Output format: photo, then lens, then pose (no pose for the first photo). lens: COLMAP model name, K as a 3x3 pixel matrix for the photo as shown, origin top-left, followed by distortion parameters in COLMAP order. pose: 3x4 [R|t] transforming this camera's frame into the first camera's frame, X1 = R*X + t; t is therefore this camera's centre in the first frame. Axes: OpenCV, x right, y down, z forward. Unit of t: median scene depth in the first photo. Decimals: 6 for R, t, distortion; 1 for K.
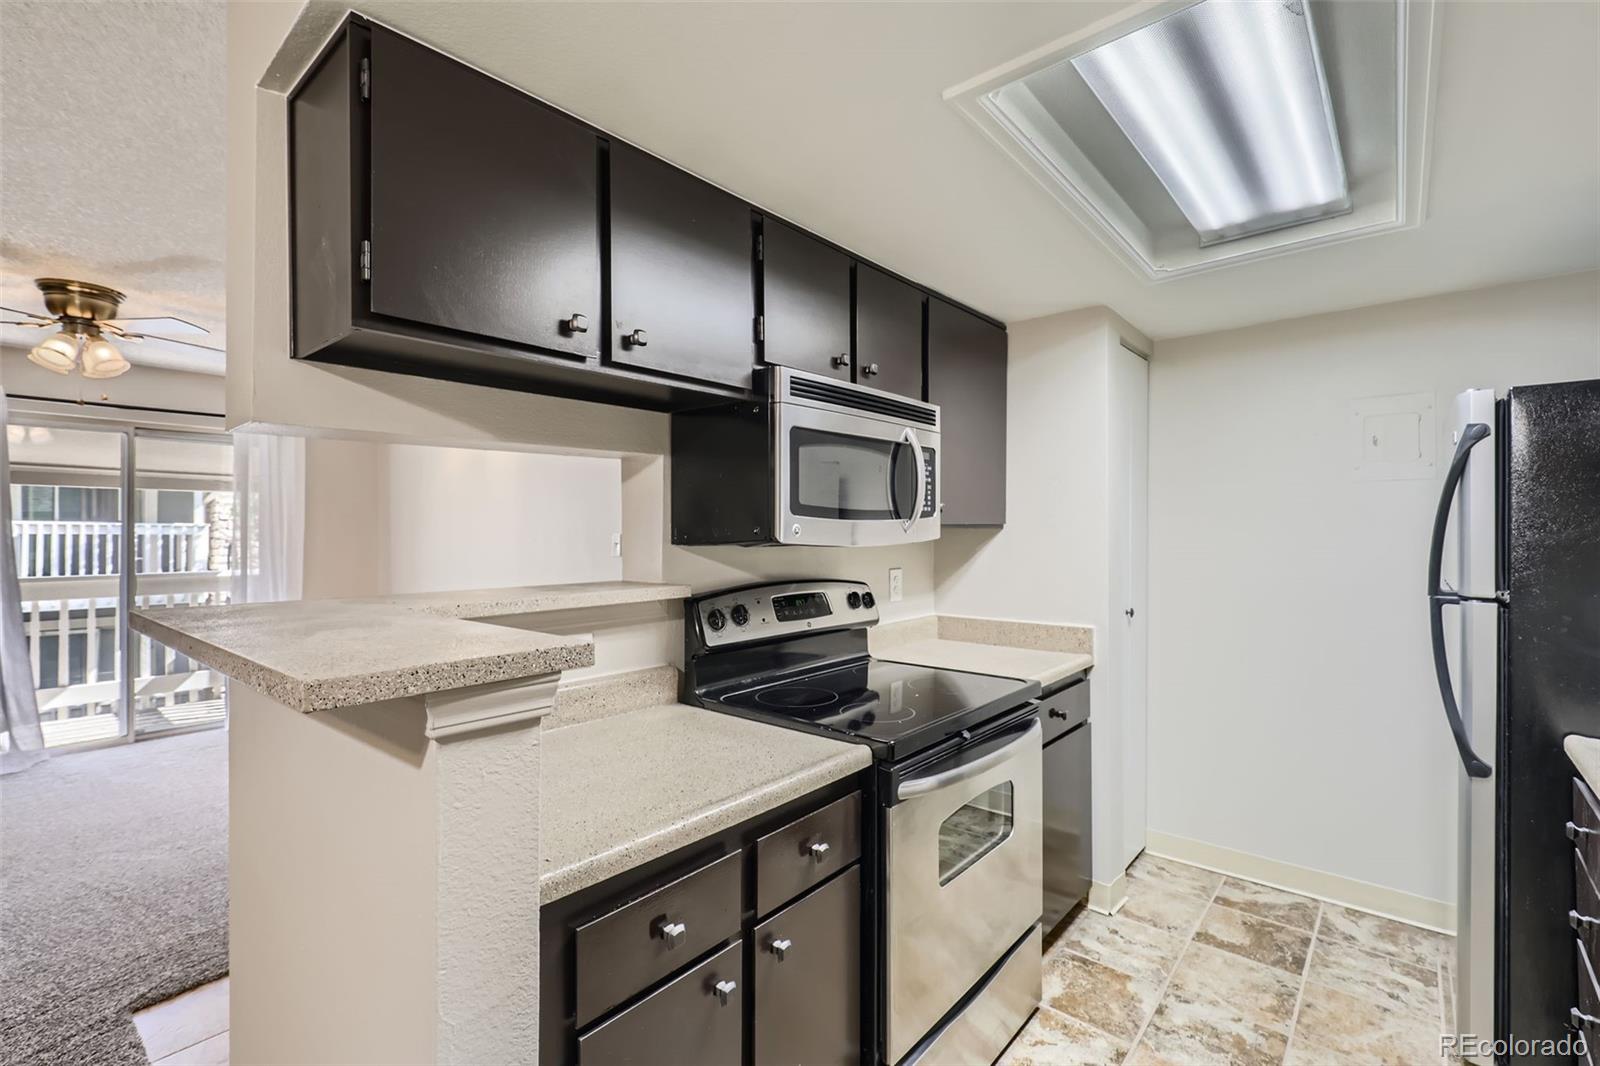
lens RADIAL K [[727.0, 0, 802.6], [0, 727.0, 532.5], [0, 0, 1]] dist [0.002097, -0.001113]
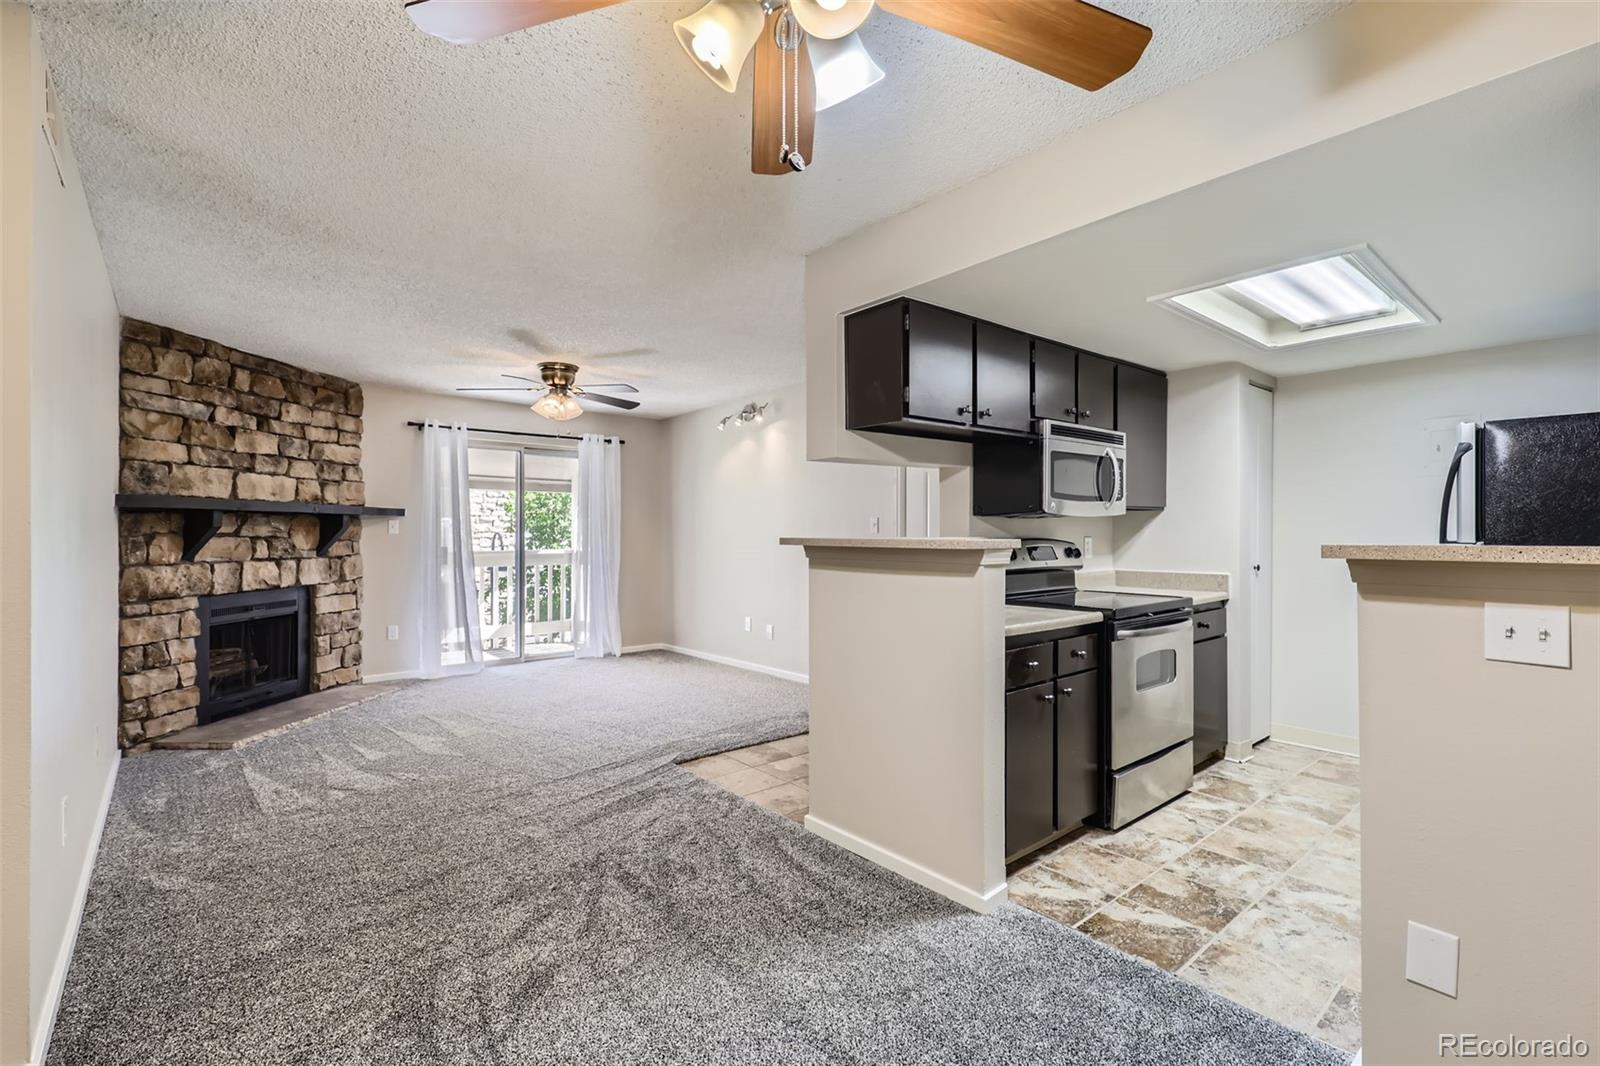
lens RADIAL K [[727.0, 0, 805.1], [0, 727.0, 530.7], [0, 0, 1]] dist [0.002097, -0.001113]
pose [[0.986474, 0.000846, -0.163913, -0.259194], [-0.000874, 1.000000, -0.000096, 0.047612], [0.163913, 0.000237, 0.986475, -0.744905]]
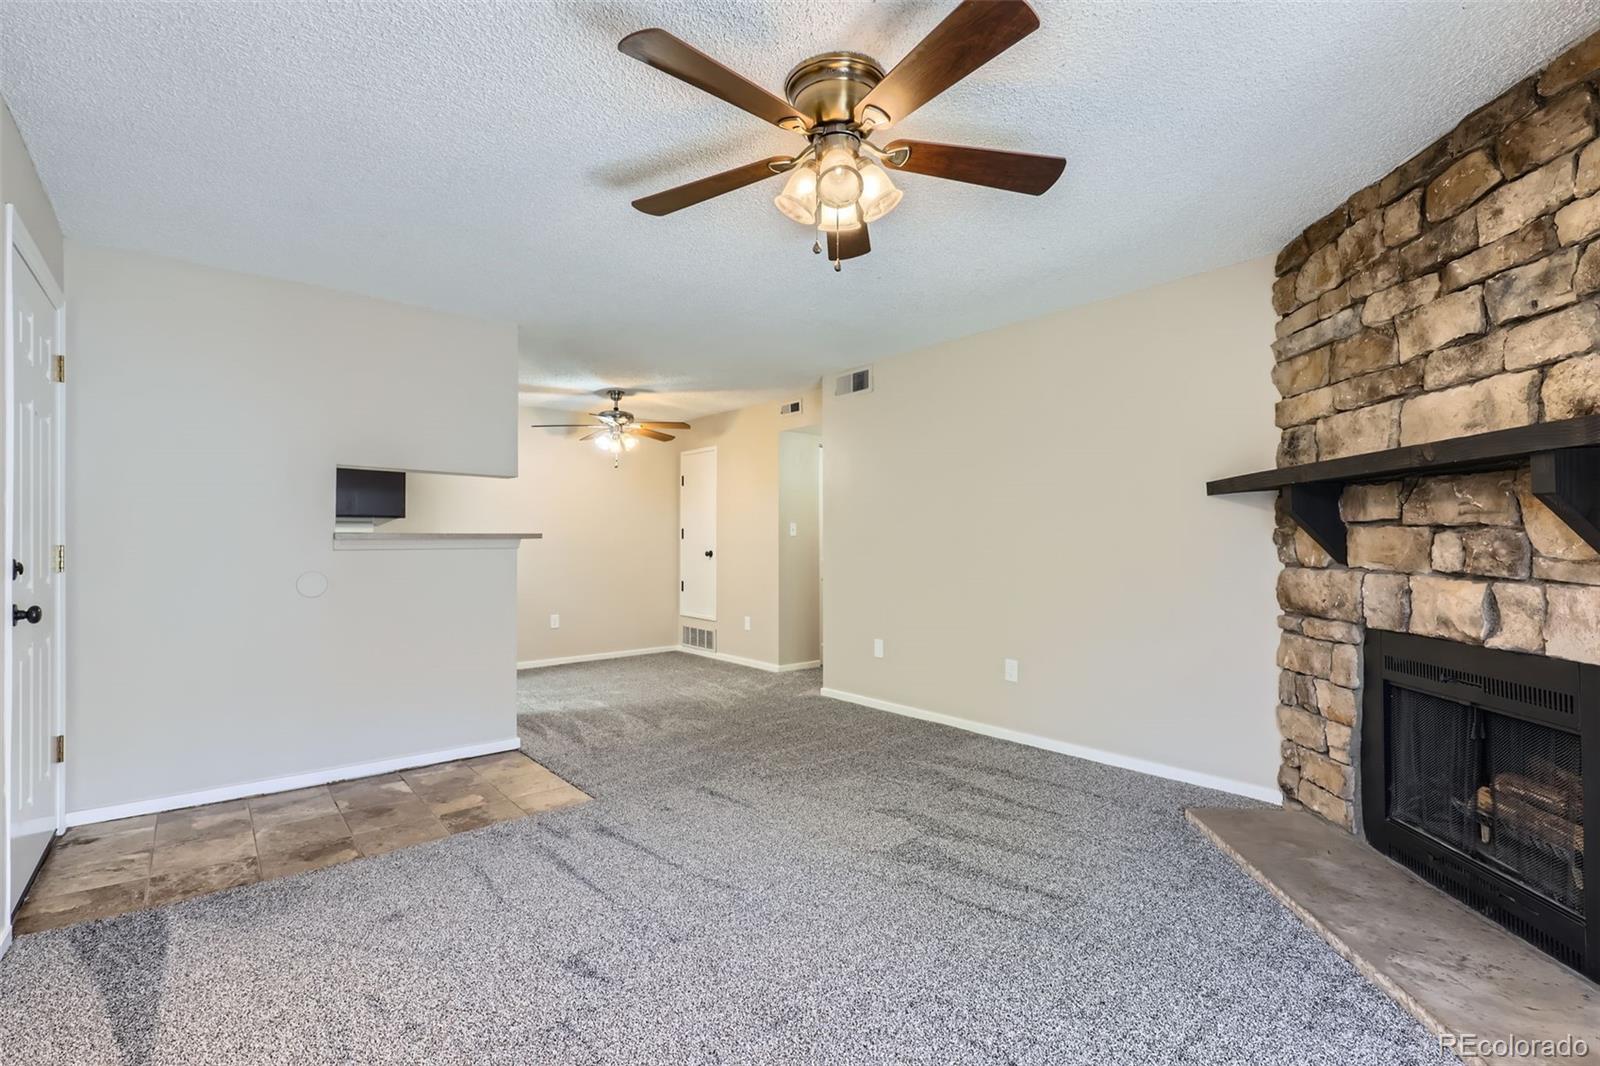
lens RADIAL K [[727.0, 0, 793.7], [0, 727.0, 532.8], [0, 0, 1]] dist [0.002097, -0.001113]
pose [[-0.980655, 0.005584, 0.195665, -1.567658], [0.003391, 0.999928, -0.011541, 0.087373], [-0.195715, -0.010654, -0.980603, 2.374990]]
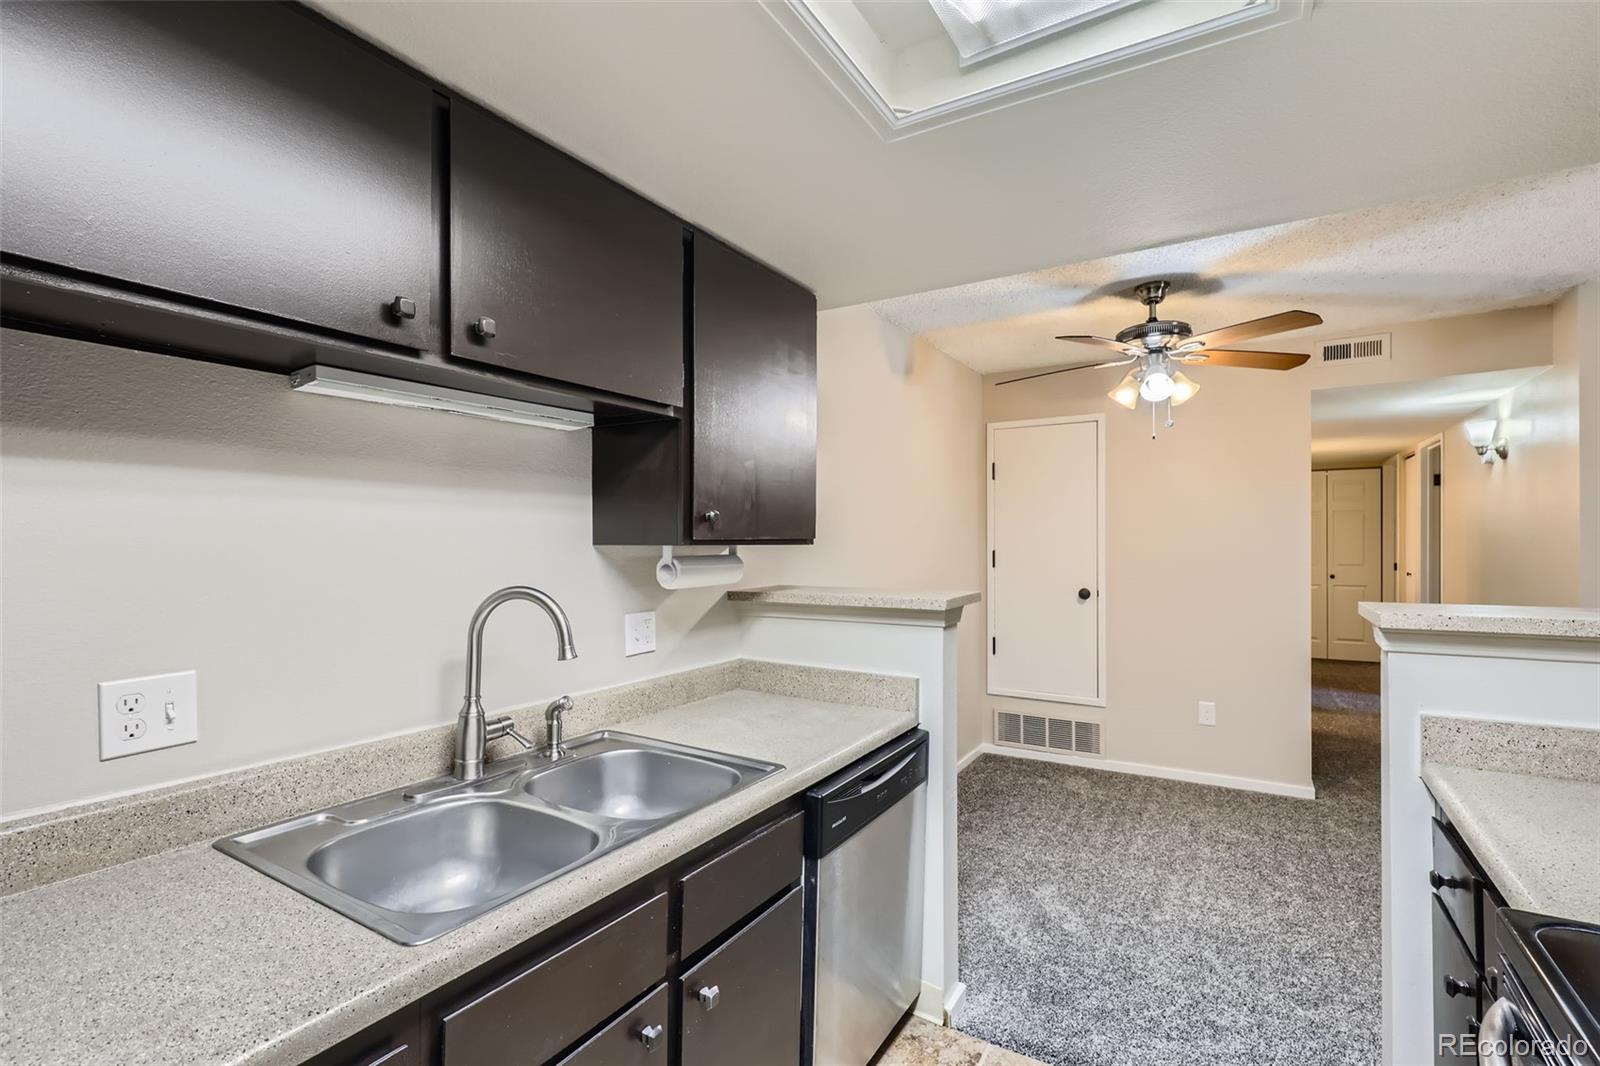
lens RADIAL K [[727.0, 0, 802.6], [0, 727.0, 539.0], [0, 0, 1]] dist [0.002097, -0.001113]
pose [[-0.987627, 0.010215, -0.156485, 0.537664], [0.010338, 0.999947, 0.000024, -0.014467], [0.156477, -0.001594, -0.987680, 1.027473]]
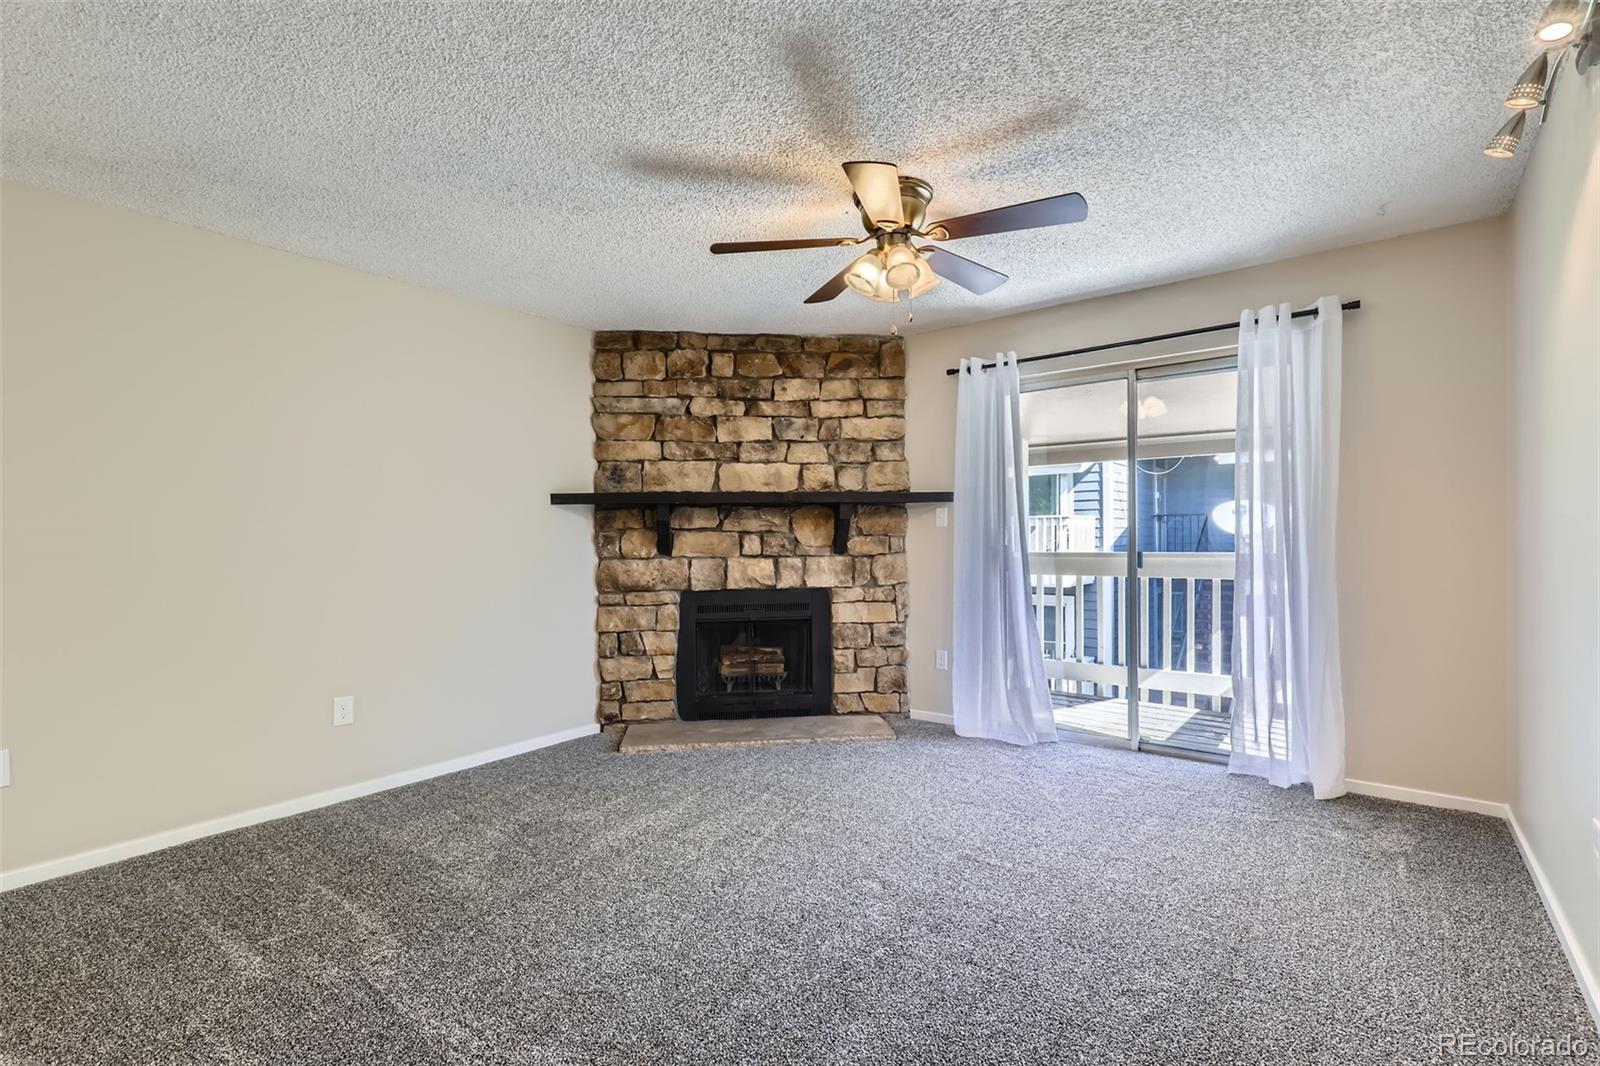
lens RADIAL K [[727.0, 0, 804.1], [0, 727.0, 543.3], [0, 0, 1]] dist [0.002097, -0.001113]
pose [[0.028147, 0.008469, -0.999568, -0.220831], [0.012755, 0.999880, 0.008830, 0.085165], [0.999522, -0.012998, 0.028036, 1.275482]]
